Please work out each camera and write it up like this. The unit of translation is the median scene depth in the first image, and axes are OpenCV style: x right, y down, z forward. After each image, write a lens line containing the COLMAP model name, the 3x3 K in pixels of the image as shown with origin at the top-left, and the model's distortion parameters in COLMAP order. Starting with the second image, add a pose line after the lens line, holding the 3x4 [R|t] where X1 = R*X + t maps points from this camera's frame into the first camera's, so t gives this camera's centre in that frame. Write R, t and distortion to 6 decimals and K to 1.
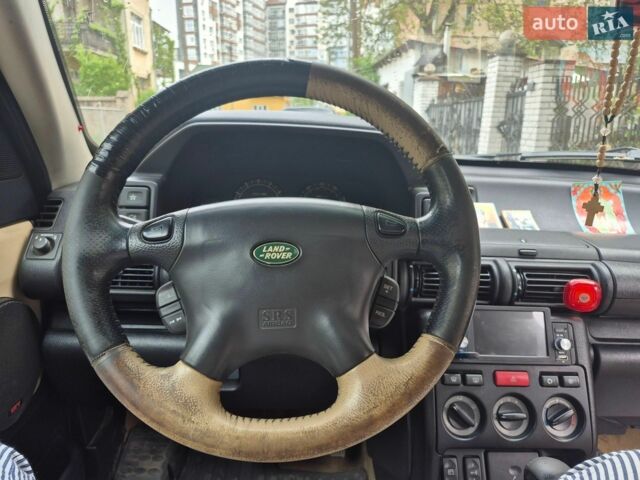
lens RADIAL K [[447.2, 0, 329.9], [0, 447.2, 241.1], [0, 0, 1]] dist [0.022386, -0.015085]
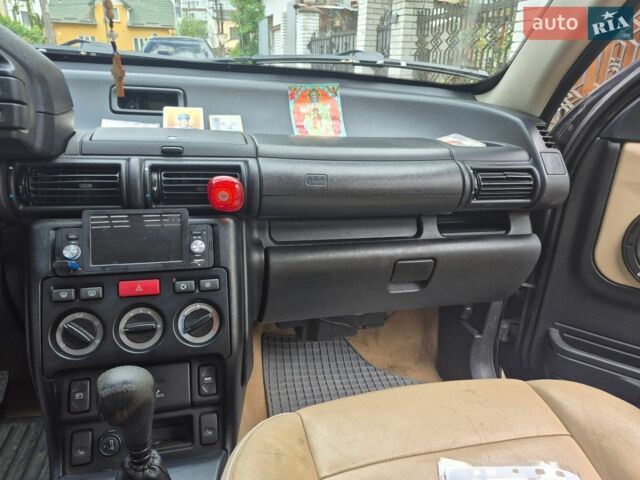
lens RADIAL K [[447.2, 0, 319.5], [0, 447.2, 236.1], [0, 0, 1]] dist [0.022386, -0.015085]
pose [[0.975461, -0.067591, 0.209539, 0.383840], [0.041895, 0.991306, 0.124732, 0.069502], [-0.216148, -0.112893, 0.969812, 0.037308]]
